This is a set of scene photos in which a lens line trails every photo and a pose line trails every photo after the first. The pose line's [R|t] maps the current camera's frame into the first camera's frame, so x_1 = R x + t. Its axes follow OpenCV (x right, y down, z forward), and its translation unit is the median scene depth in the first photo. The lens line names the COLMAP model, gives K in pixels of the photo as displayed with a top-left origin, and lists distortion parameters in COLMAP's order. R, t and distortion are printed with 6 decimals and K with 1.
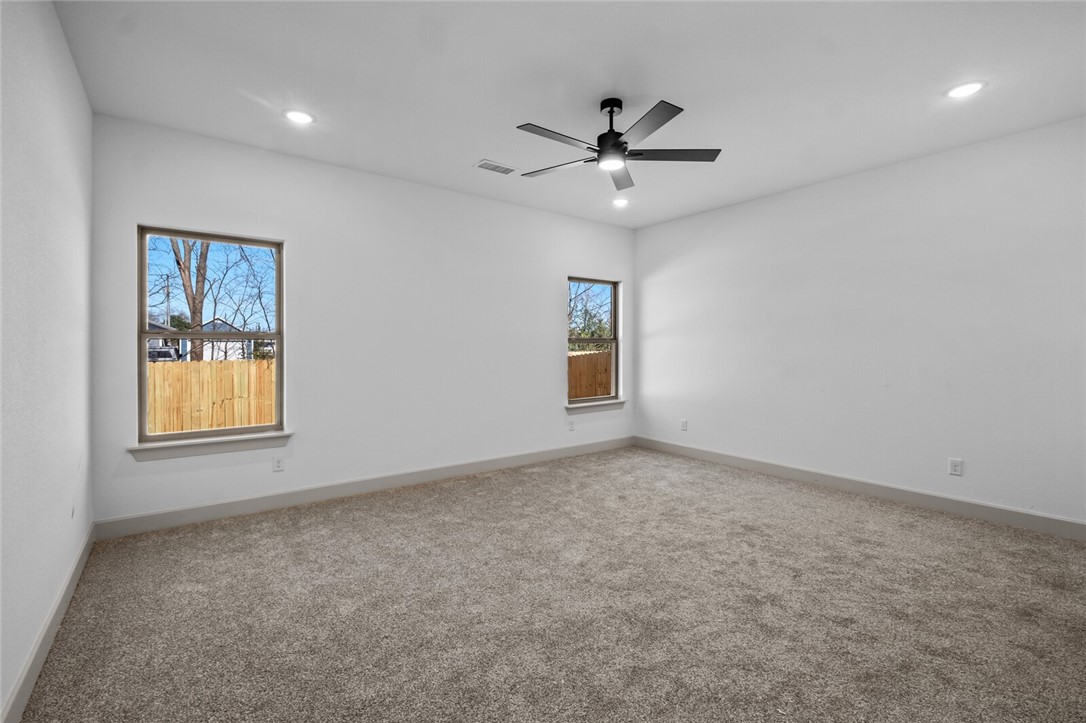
lens RADIAL K [[478.3, 0, 538.3], [0, 478.3, 352.6], [0, 0, 1]] dist [-0.002443, -0.000755]
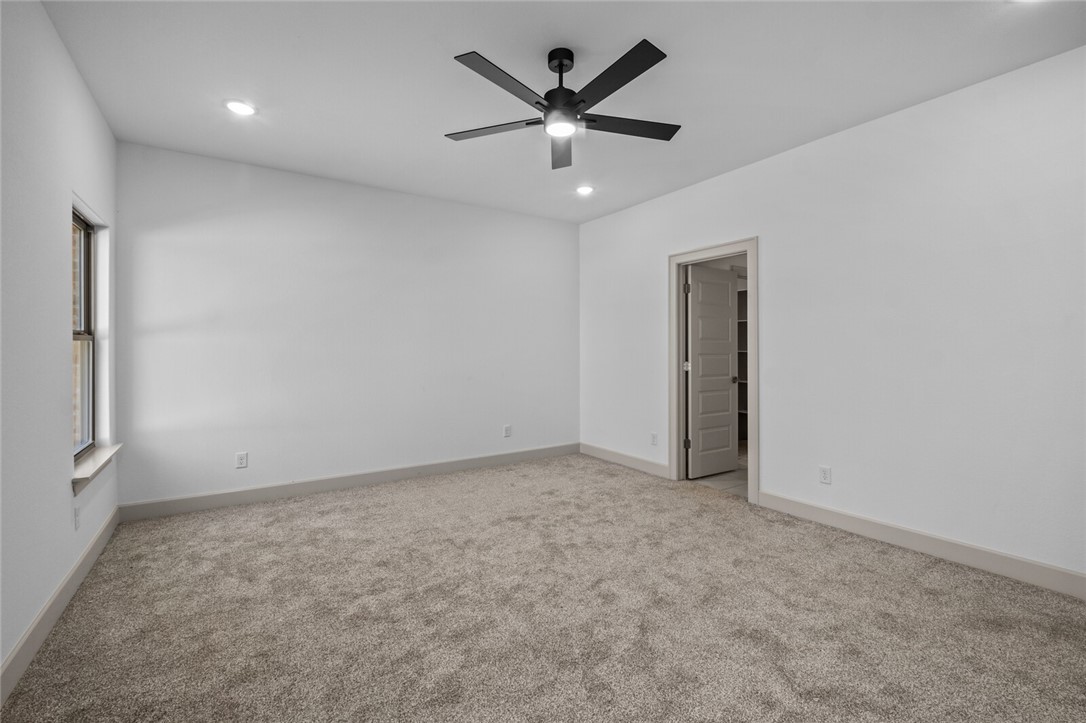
lens RADIAL K [[478.3, 0, 538.3], [0, 478.3, 352.6], [0, 0, 1]] dist [-0.002443, -0.000755]
pose [[0.064906, -0.010061, 0.997841, -0.661157], [0.015116, 0.999844, 0.009098, -0.007525], [-0.997777, 0.014493, 0.065048, 0.967581]]
